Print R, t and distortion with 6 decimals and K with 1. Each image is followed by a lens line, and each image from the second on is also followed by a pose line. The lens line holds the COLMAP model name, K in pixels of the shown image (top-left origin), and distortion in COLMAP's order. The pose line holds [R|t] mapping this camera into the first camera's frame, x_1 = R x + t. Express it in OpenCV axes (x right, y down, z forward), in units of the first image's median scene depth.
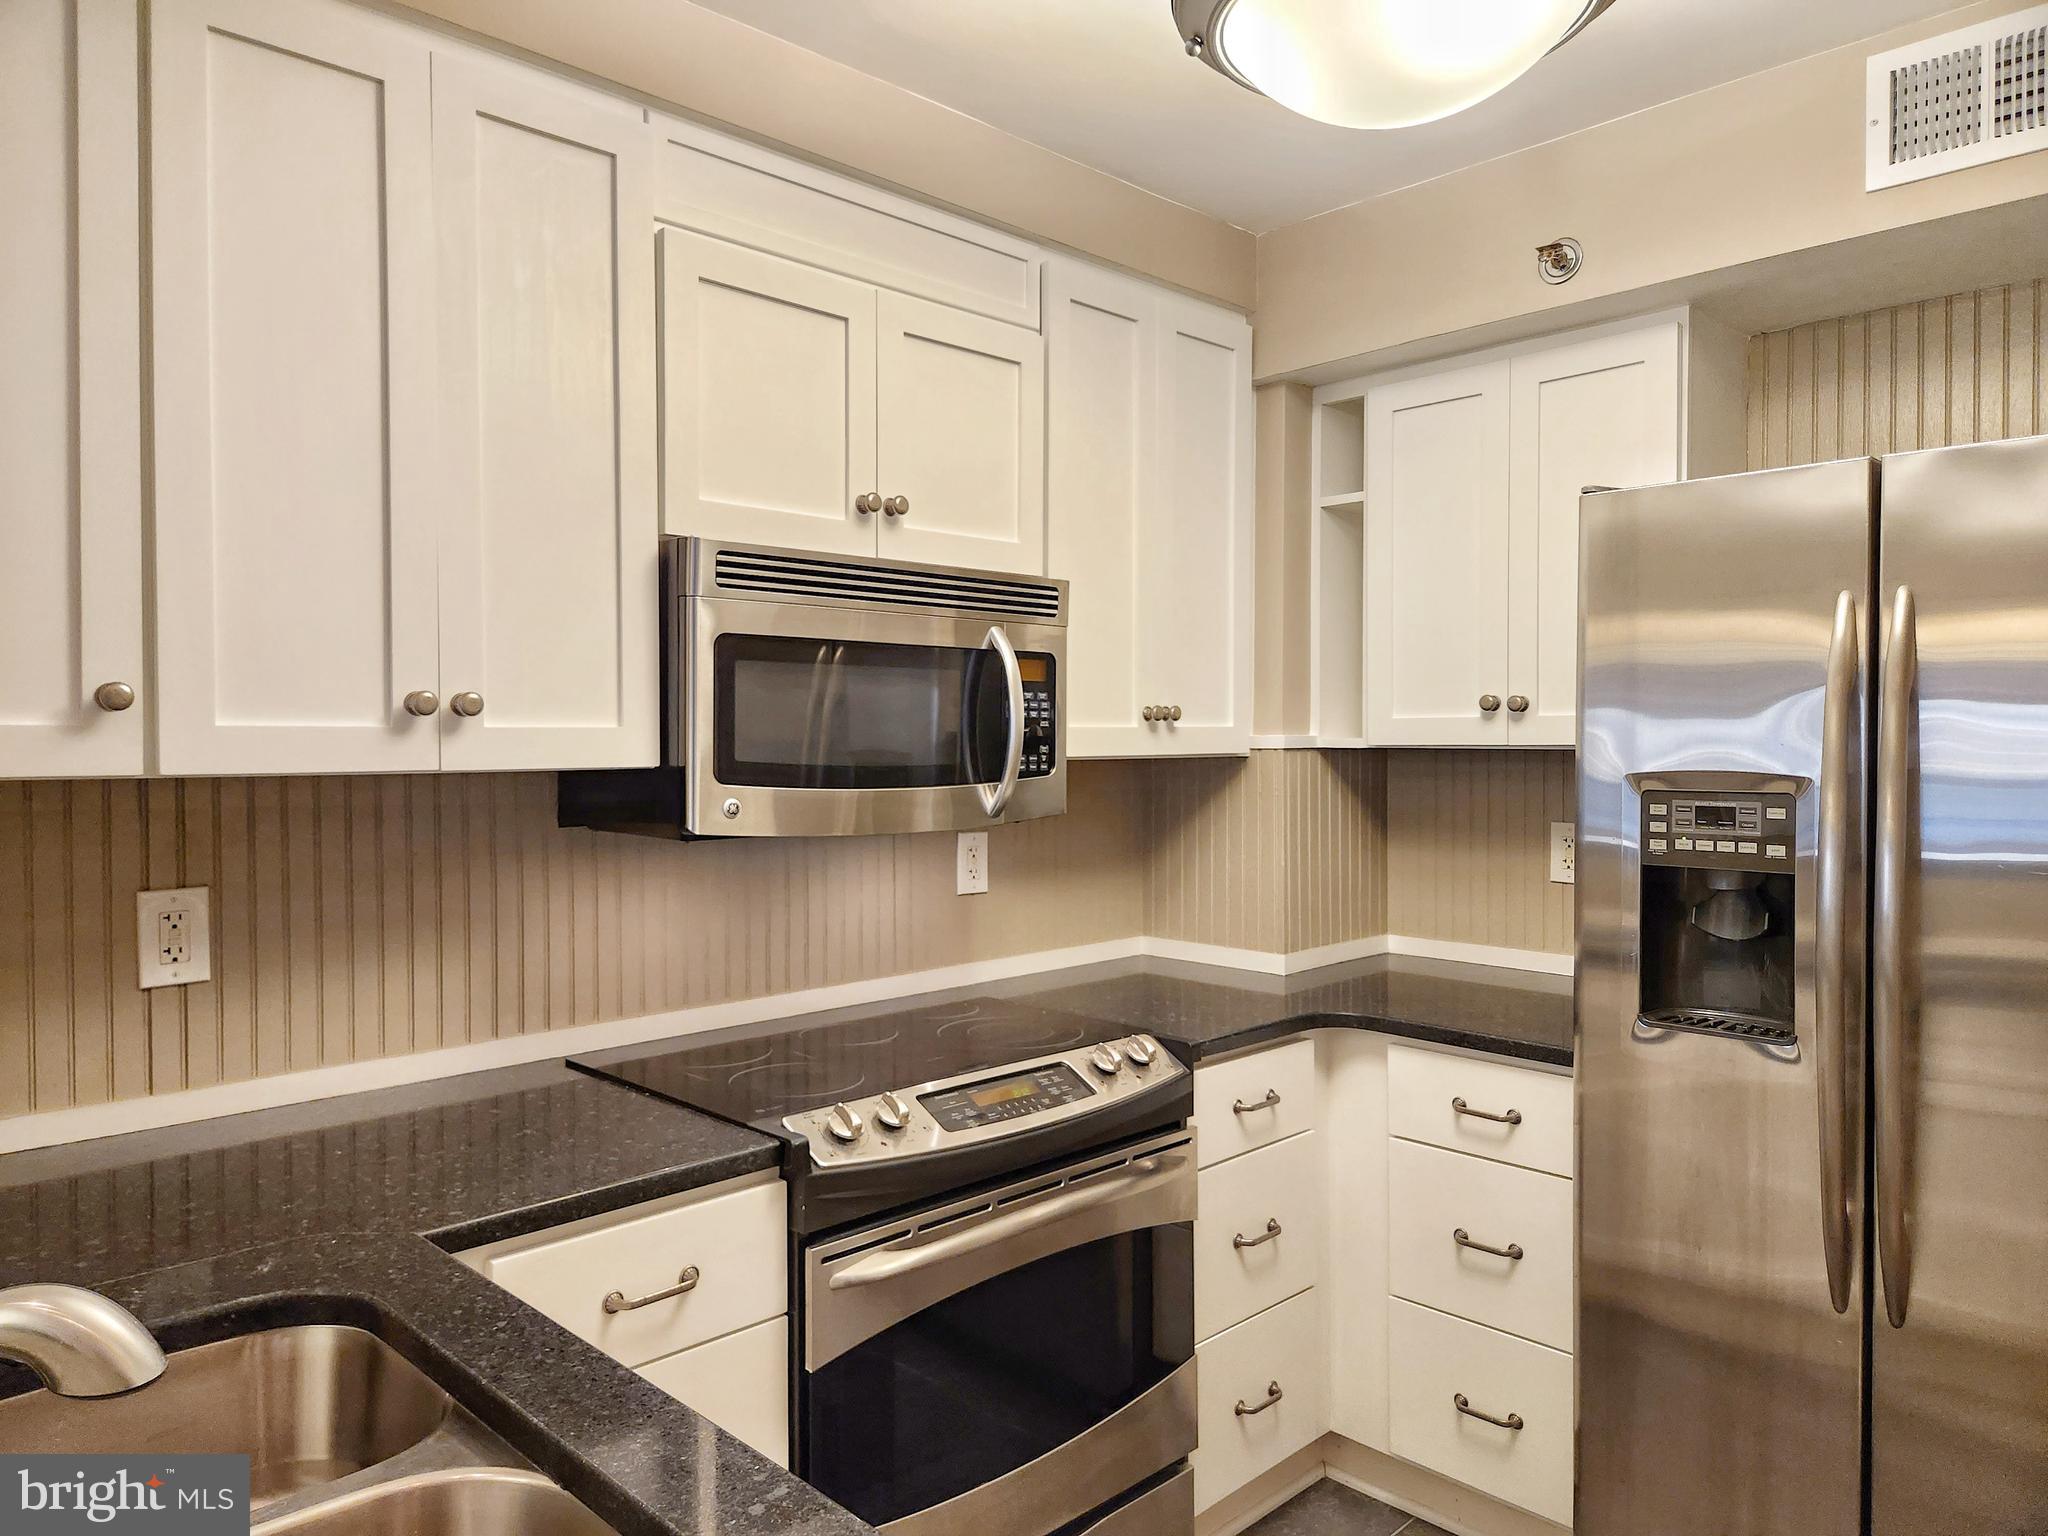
lens RADIAL K [[1473.0, 0, 974.8], [0, 1473.0, 737.3], [0, 0, 1]] dist [0.045254, -0.021293]
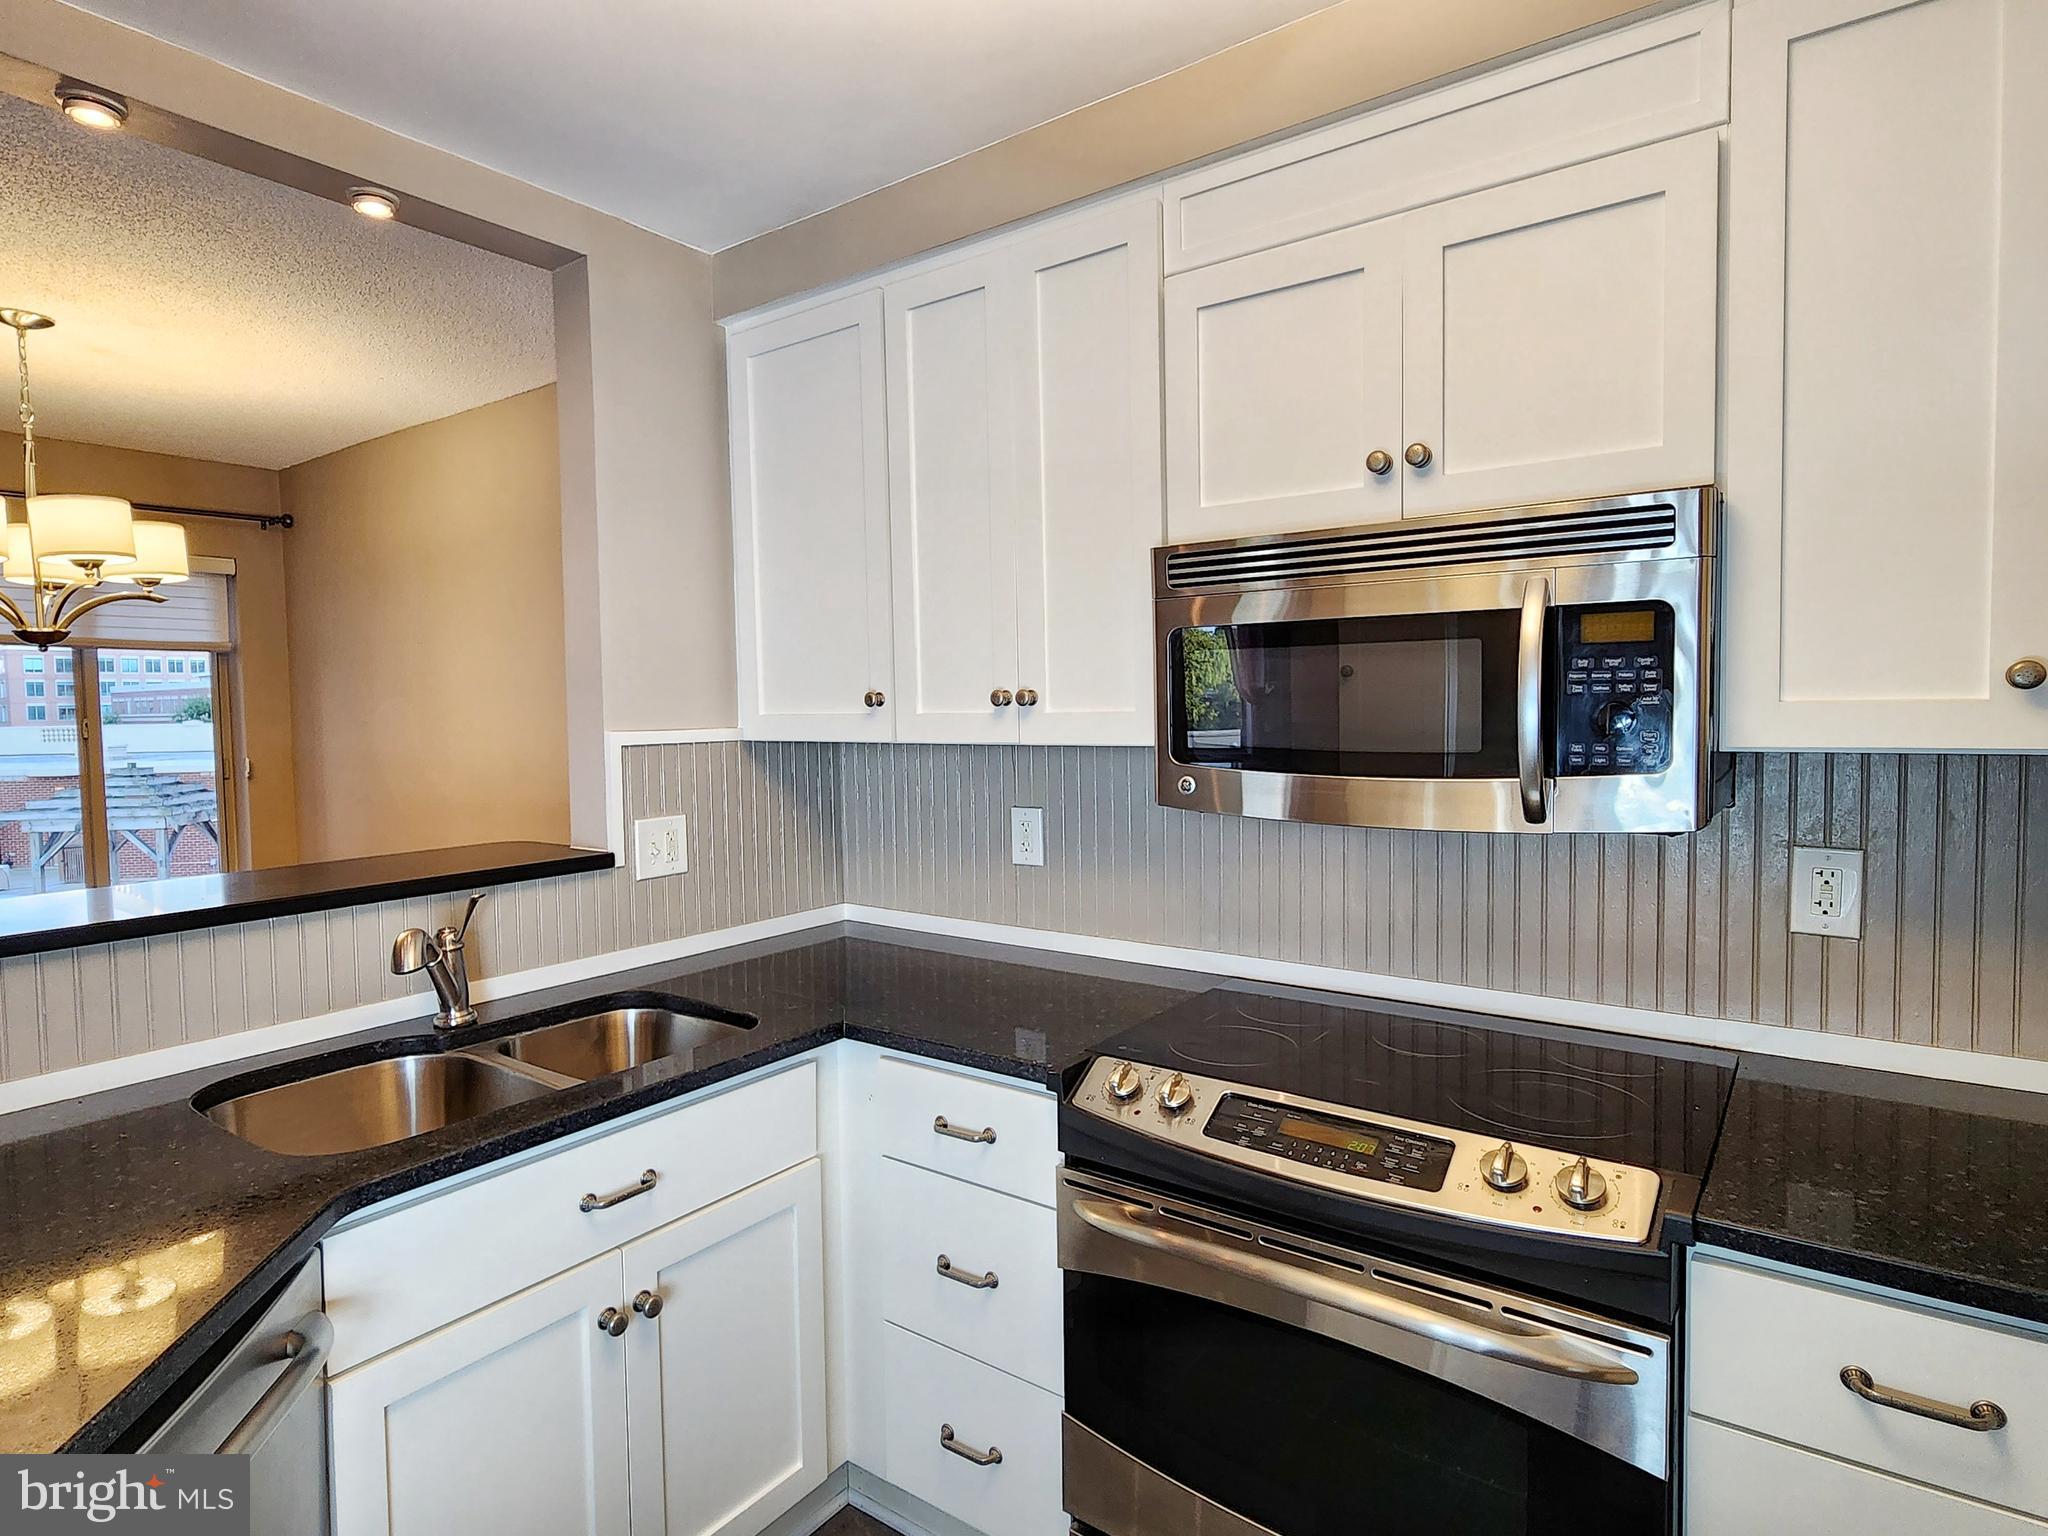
lens RADIAL K [[1128.4, 0, 992.7], [0, 1128.4, 763.4], [0, 0, 1]] dist [-0.000535, -0.000271]
pose [[0.131536, 0.039925, -0.990507, 0.589190], [0.002077, 0.999175, 0.040551, -0.001935], [0.991309, -0.007391, 0.131344, 0.668434]]
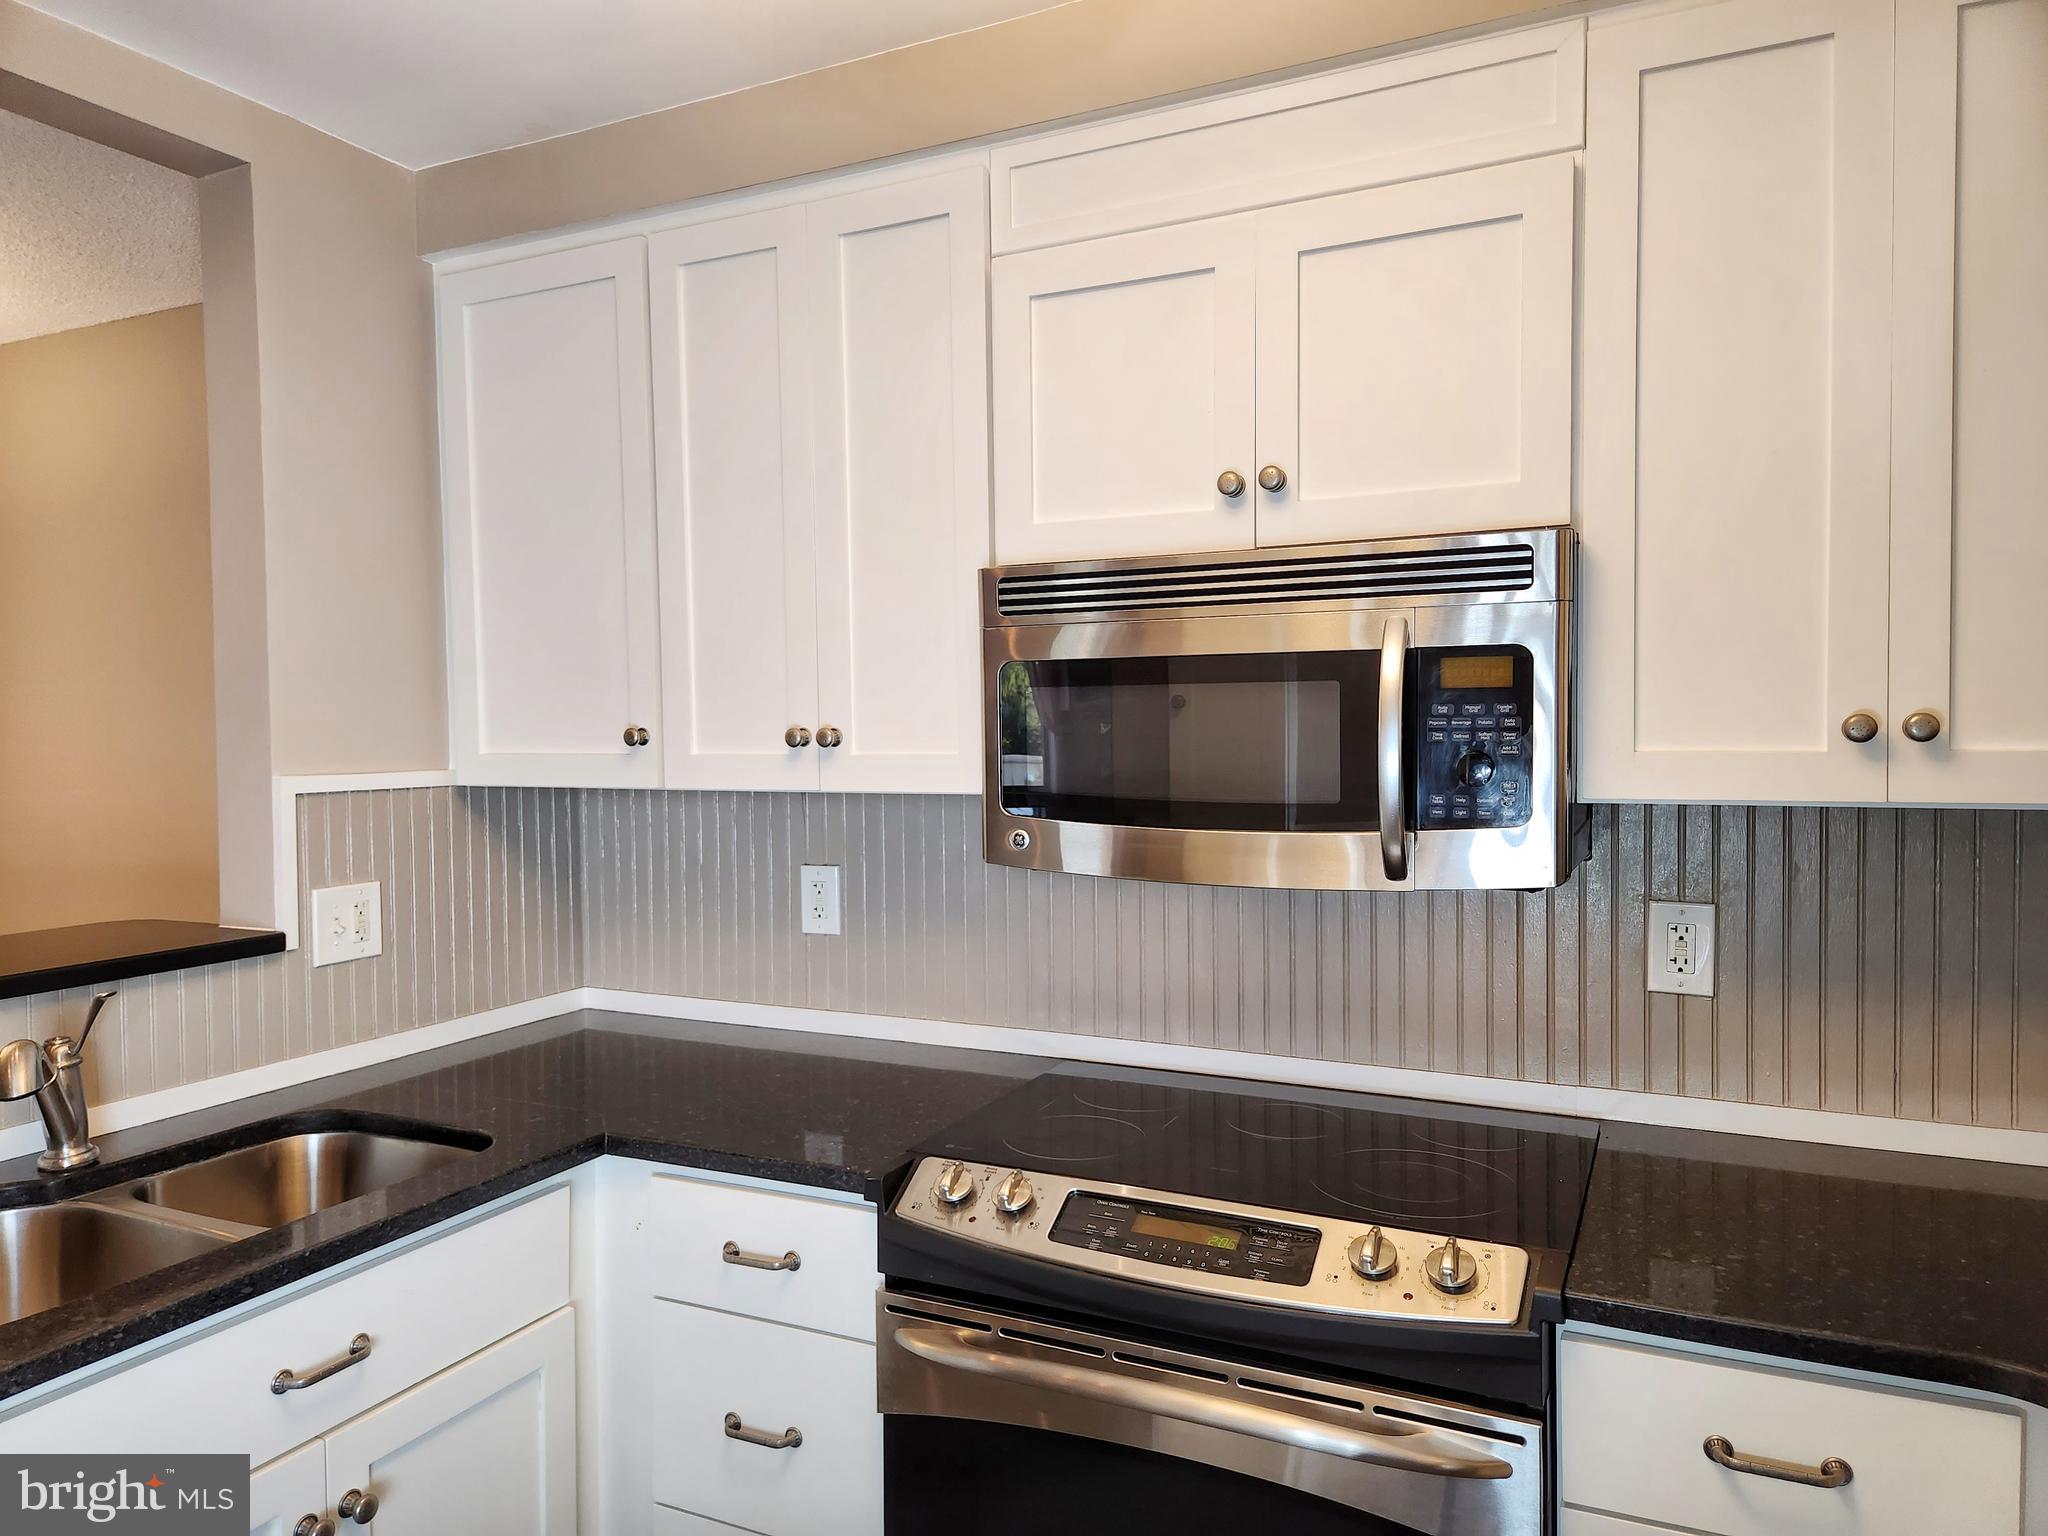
lens RADIAL K [[1397.3, 0, 1000.9], [0, 1397.3, 780.4], [0, 0, 1]] dist [0.063393, -0.052775]
pose [[0.315867, 0.022367, -0.948540, 0.631878], [-0.002191, 0.999737, 0.022844, -0.010417], [0.948801, -0.005137, 0.315832, 0.626693]]
